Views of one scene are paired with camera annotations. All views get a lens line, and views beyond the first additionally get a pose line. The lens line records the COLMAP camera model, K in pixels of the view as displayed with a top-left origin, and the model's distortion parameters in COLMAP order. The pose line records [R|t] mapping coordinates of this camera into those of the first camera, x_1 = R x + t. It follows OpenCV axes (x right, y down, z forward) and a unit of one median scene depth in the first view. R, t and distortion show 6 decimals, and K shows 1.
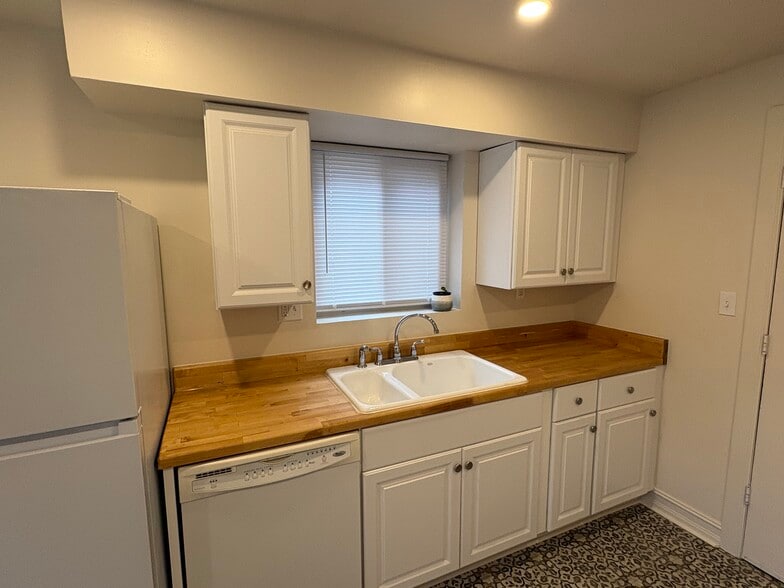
lens RADIAL K [[400.5, 0, 392.5], [0, 400.5, 292.9], [0, 0, 1]] dist [-0.003505, 0.001030]
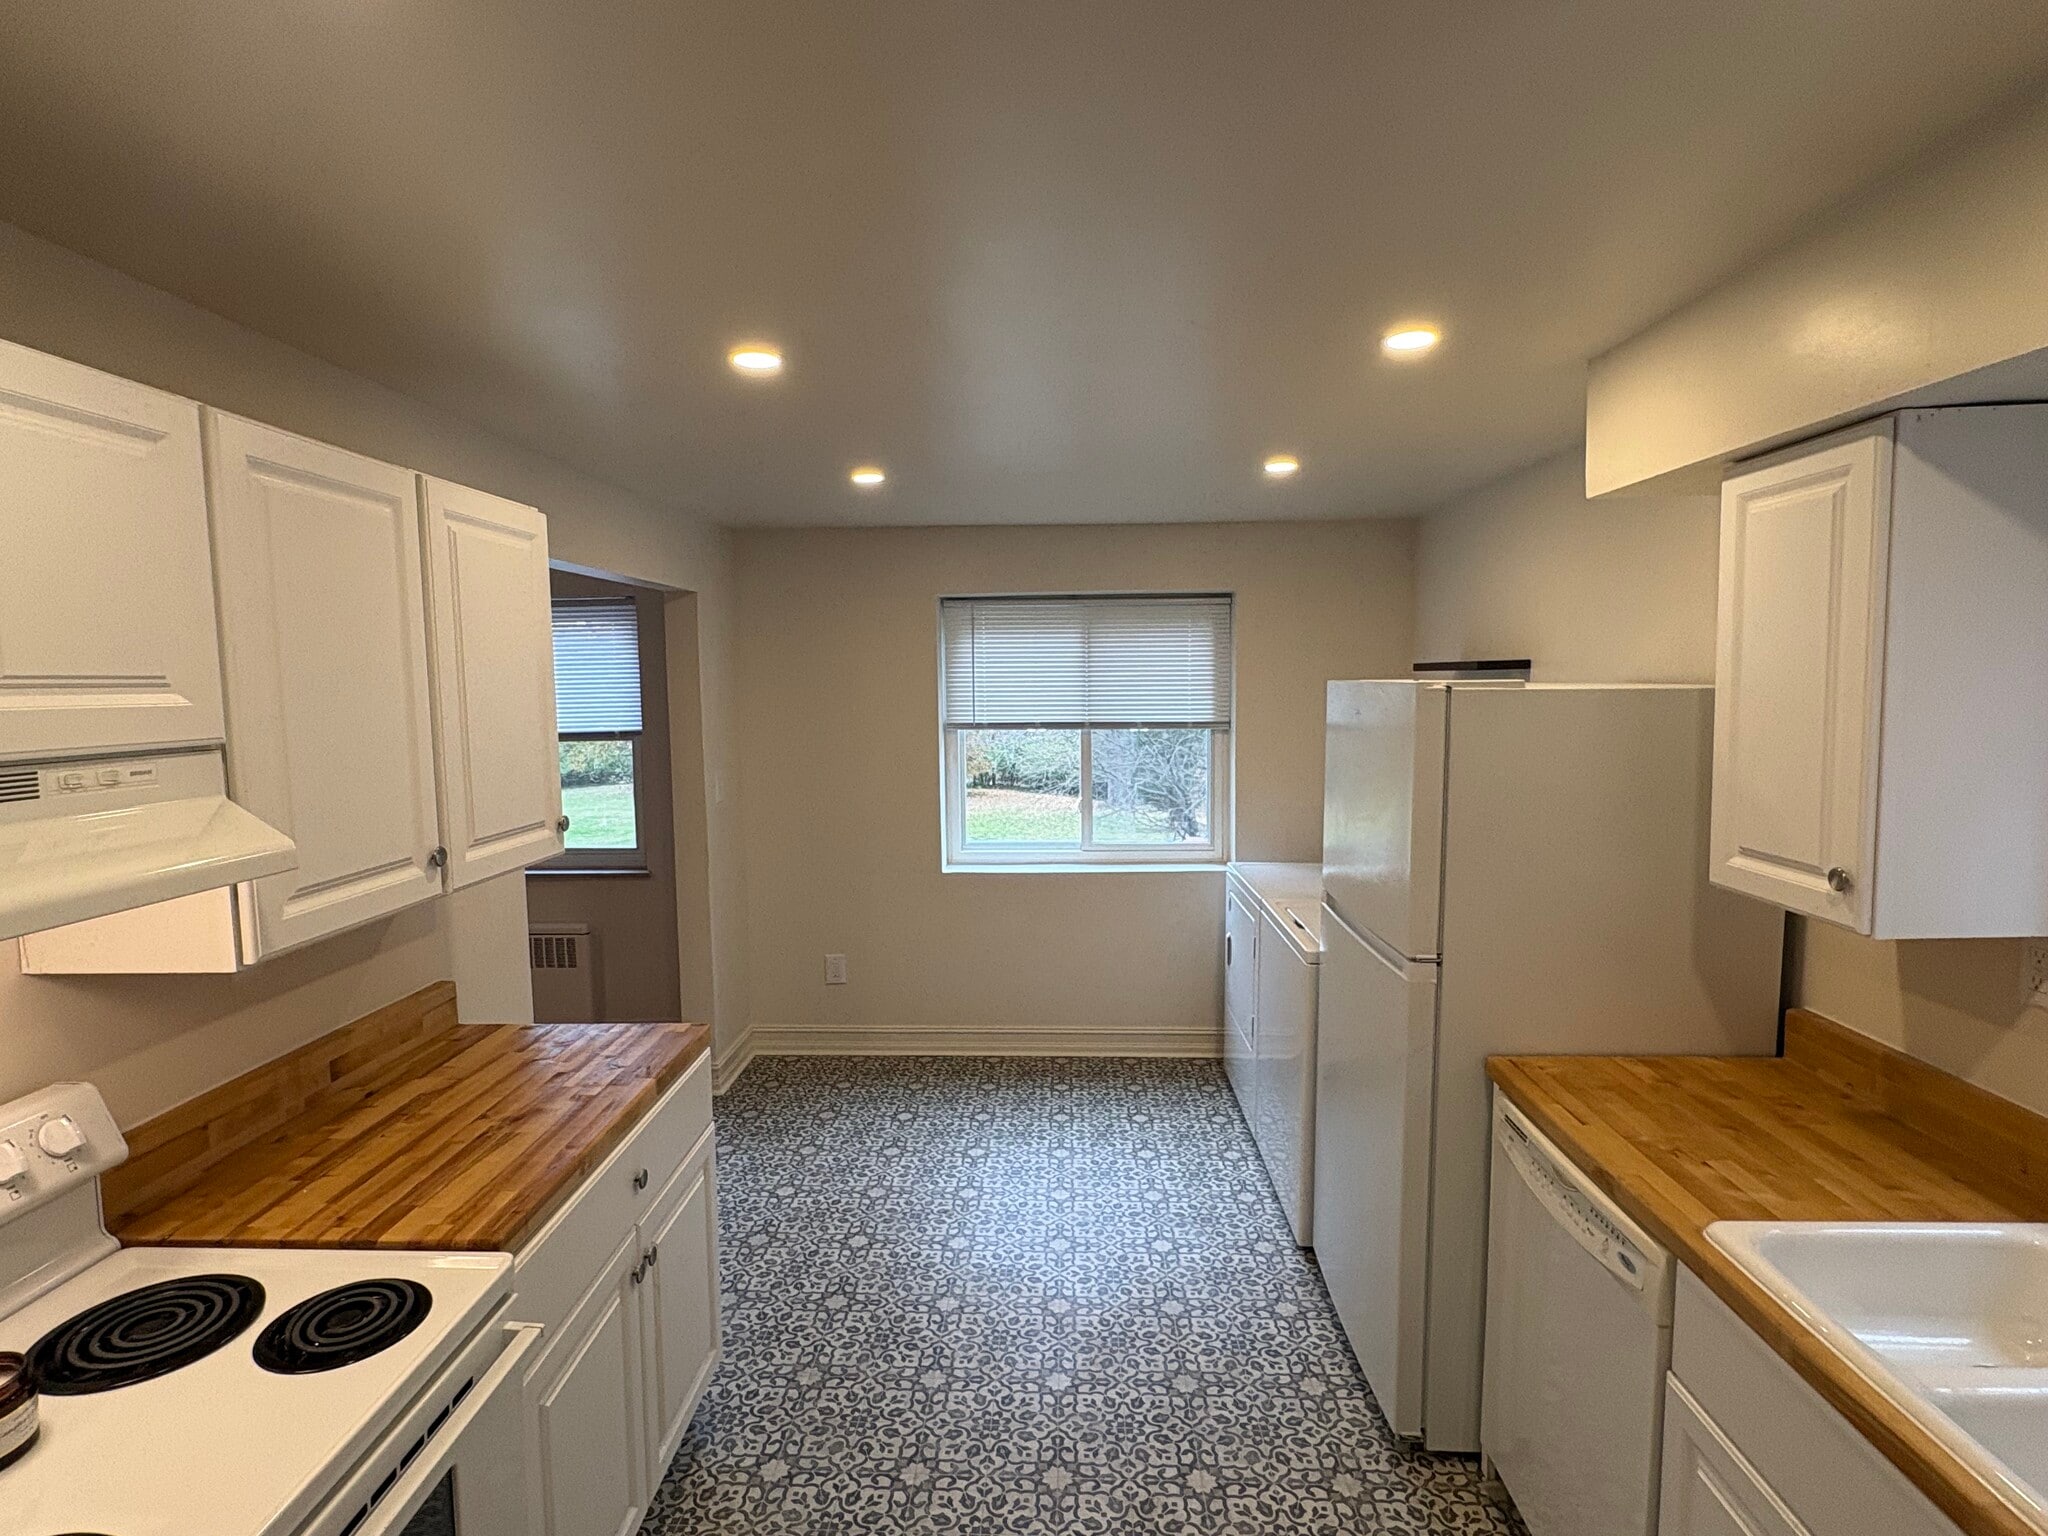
lens RADIAL K [[1046.1, 0, 1025.9], [0, 1046.1, 764.9], [0, 0, 1]] dist [-0.003505, 0.001030]
pose [[-0.464752, 0.087355, -0.881121, 1.060643], [-0.098950, 0.983764, 0.149723, -0.212011], [0.879895, 0.156771, -0.448562, 0.834121]]
